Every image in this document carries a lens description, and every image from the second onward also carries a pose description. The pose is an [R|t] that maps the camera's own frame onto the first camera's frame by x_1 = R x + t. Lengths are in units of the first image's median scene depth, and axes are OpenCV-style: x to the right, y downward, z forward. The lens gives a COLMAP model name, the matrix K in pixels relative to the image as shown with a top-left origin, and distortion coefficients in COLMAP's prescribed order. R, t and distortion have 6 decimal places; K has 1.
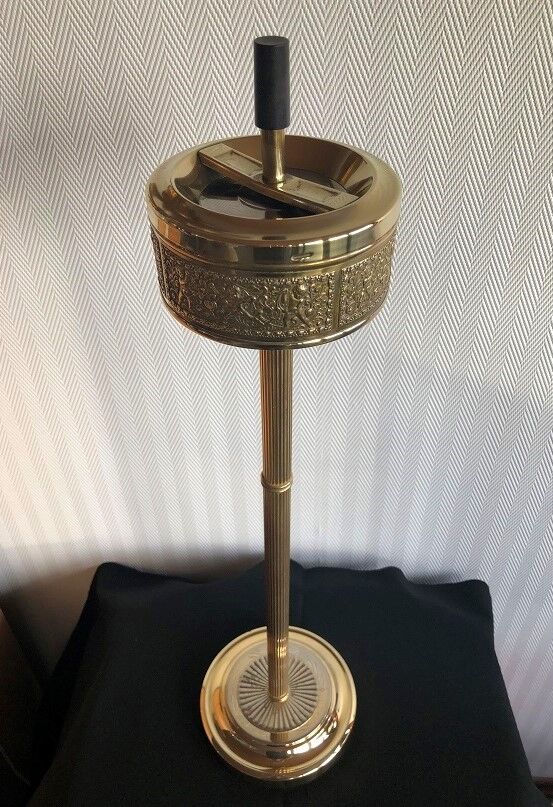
lens RADIAL K [[661.6, 0, 276.5], [0, 661.6, 403.5], [0, 0, 1]] dist [0.000765, 0.000288]
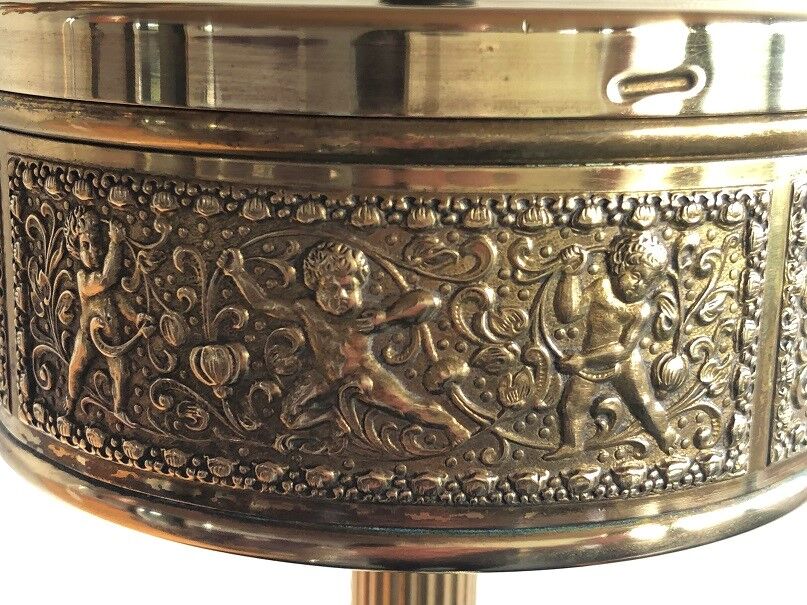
lens RADIAL K [[1190.9, 0, 403.5], [0, 1190.9, 302.5], [0, 0, 1]] dist [0.017495, 0.039007]
pose [[0.990476, 0.002254, 0.137668, -0.093821], [0.065406, 0.872147, -0.484852, 0.029741], [-0.121160, 0.489239, 0.863693, 0.644568]]
